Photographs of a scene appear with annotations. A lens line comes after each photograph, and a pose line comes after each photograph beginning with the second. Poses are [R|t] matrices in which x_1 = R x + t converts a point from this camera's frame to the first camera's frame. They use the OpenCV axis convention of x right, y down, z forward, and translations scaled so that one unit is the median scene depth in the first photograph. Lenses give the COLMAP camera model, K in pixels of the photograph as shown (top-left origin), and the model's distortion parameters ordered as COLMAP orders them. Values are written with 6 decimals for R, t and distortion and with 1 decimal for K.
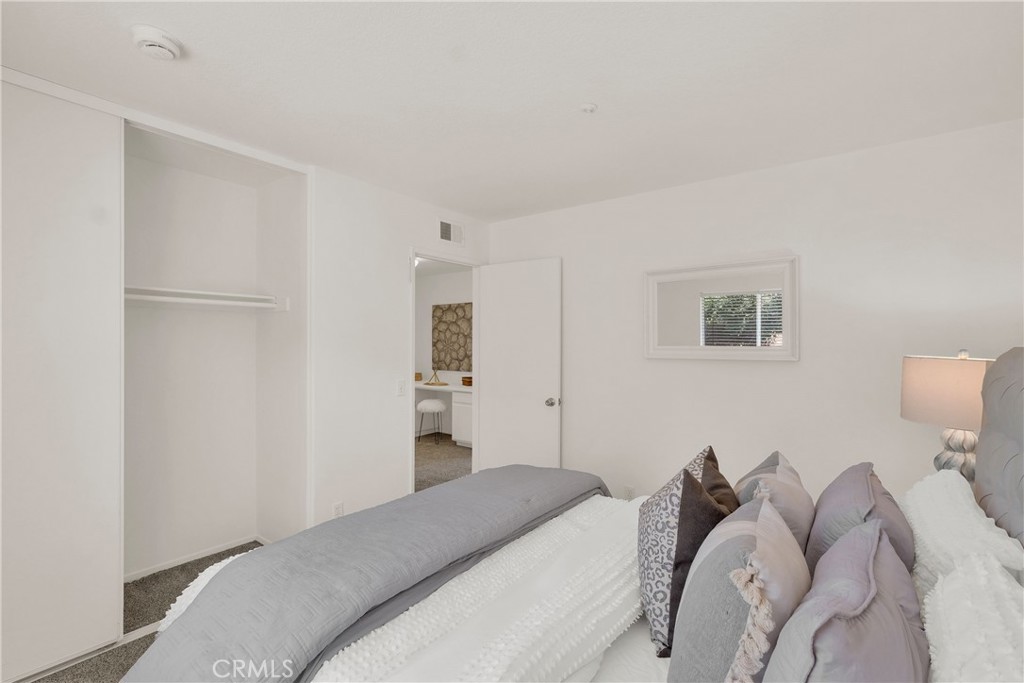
lens RADIAL K [[448.2, 0, 510.3], [0, 448.2, 342.4], [0, 0, 1]] dist [0.000181, -0.000271]
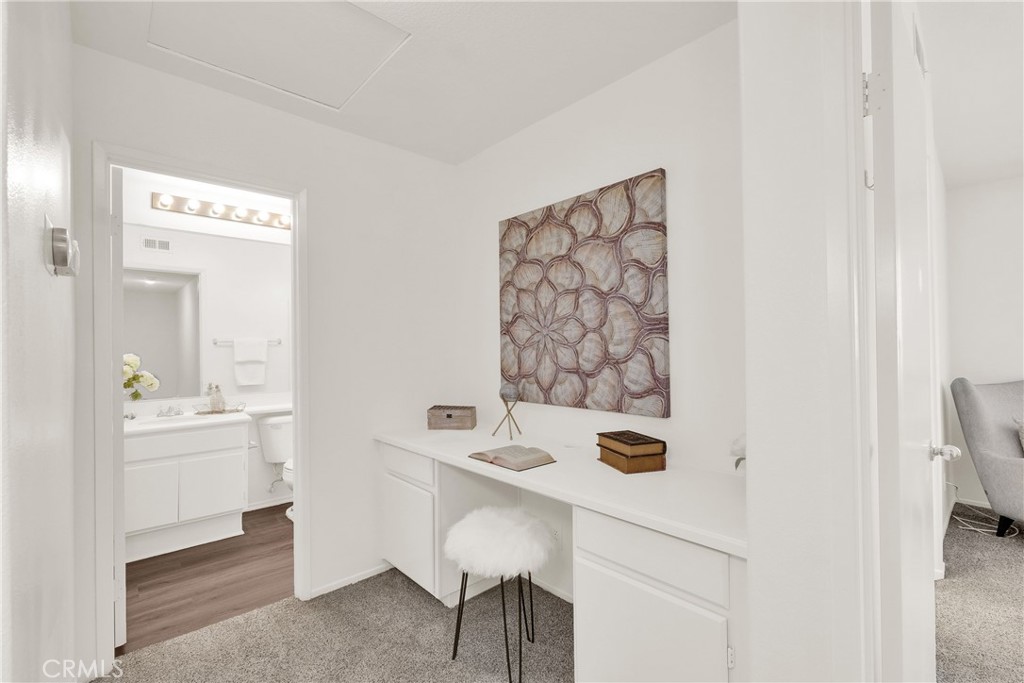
lens RADIAL K [[448.2, 0, 510.3], [0, 448.2, 342.4], [0, 0, 1]] dist [0.000181, -0.000271]
pose [[0.982964, -0.016547, -0.183053, -0.104022], [0.015336, 0.999850, -0.008030, 0.019037], [0.183158, 0.005086, 0.983070, 0.667894]]
